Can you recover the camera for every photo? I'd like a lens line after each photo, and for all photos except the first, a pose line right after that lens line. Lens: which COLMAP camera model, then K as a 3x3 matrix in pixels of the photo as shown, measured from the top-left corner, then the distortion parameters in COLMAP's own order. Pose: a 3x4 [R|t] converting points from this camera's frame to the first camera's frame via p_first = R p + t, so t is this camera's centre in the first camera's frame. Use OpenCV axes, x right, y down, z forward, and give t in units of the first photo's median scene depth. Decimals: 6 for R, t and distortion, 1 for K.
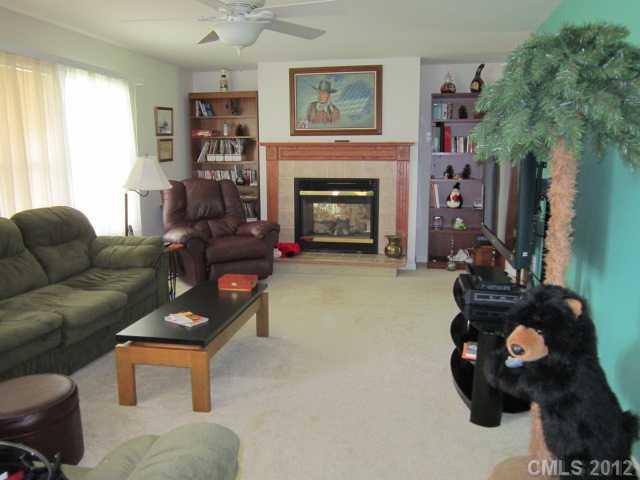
lens RADIAL K [[528.4, 0, 320.2], [0, 528.4, 239.5], [0, 0, 1]] dist [-0.031449, -0.000118]
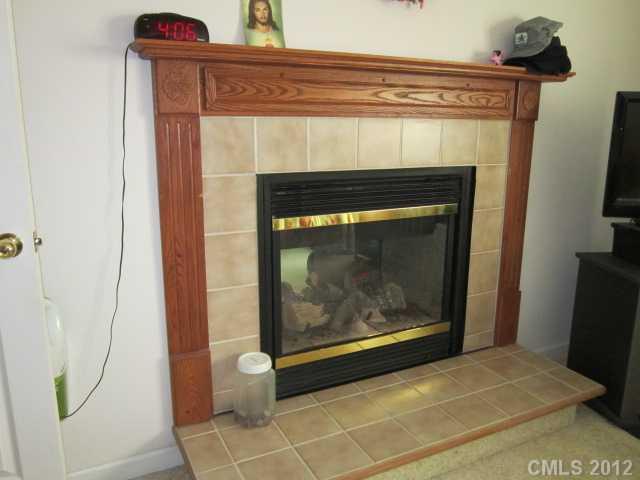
lens RADIAL K [[528.4, 0, 320.2], [0, 528.4, 239.5], [0, 0, 1]] dist [-0.031449, -0.000118]
pose [[0.802590, -0.122371, 0.583845, -0.197035], [0.081874, 0.992068, 0.095383, -0.106777], [-0.590886, -0.028752, 0.806243, 0.738881]]
